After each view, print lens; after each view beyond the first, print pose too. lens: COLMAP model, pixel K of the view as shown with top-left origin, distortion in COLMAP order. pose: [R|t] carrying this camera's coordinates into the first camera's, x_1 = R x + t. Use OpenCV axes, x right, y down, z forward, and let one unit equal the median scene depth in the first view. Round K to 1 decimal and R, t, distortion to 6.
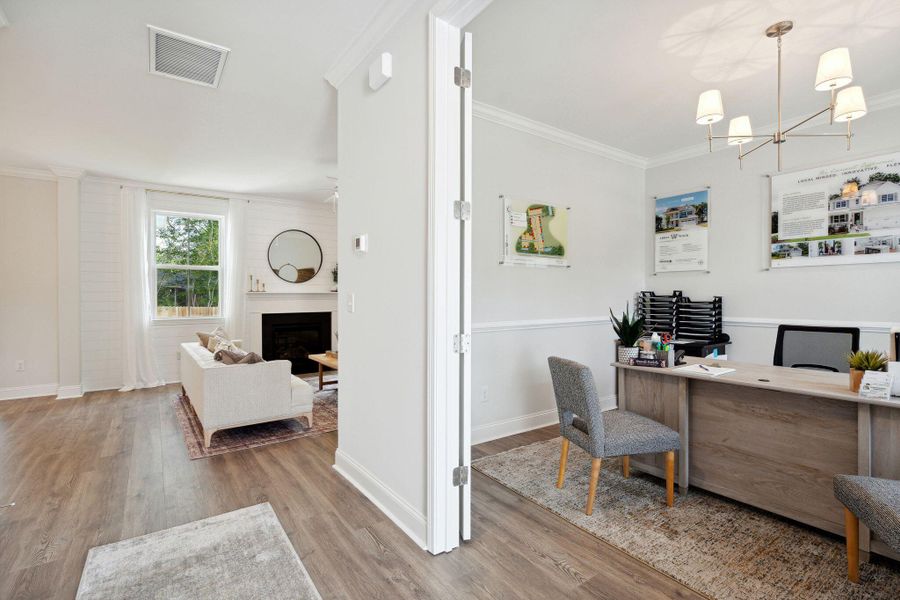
lens RADIAL K [[430.8, 0, 447.5], [0, 430.8, 295.7], [0, 0, 1]] dist [0.002912, -0.000202]
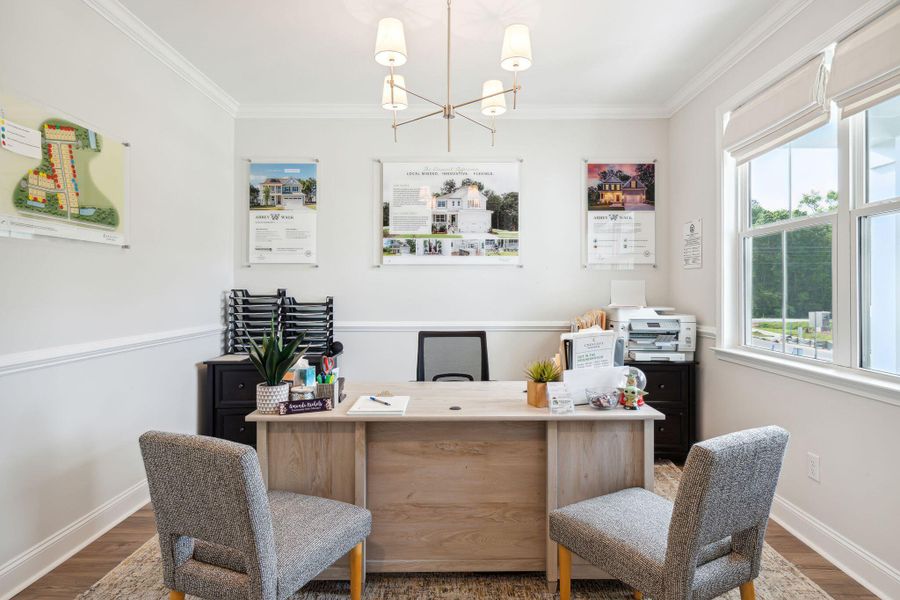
lens RADIAL K [[515.6, 0, 477.7], [0, 515.6, 288.5], [0, 0, 1]] dist [0.004806, -0.000272]
pose [[0.572160, 0.005628, 0.820122, -0.013280], [-0.003096, 0.999984, -0.004702, -0.011770], [-0.820136, 0.000152, 0.572169, 0.249110]]
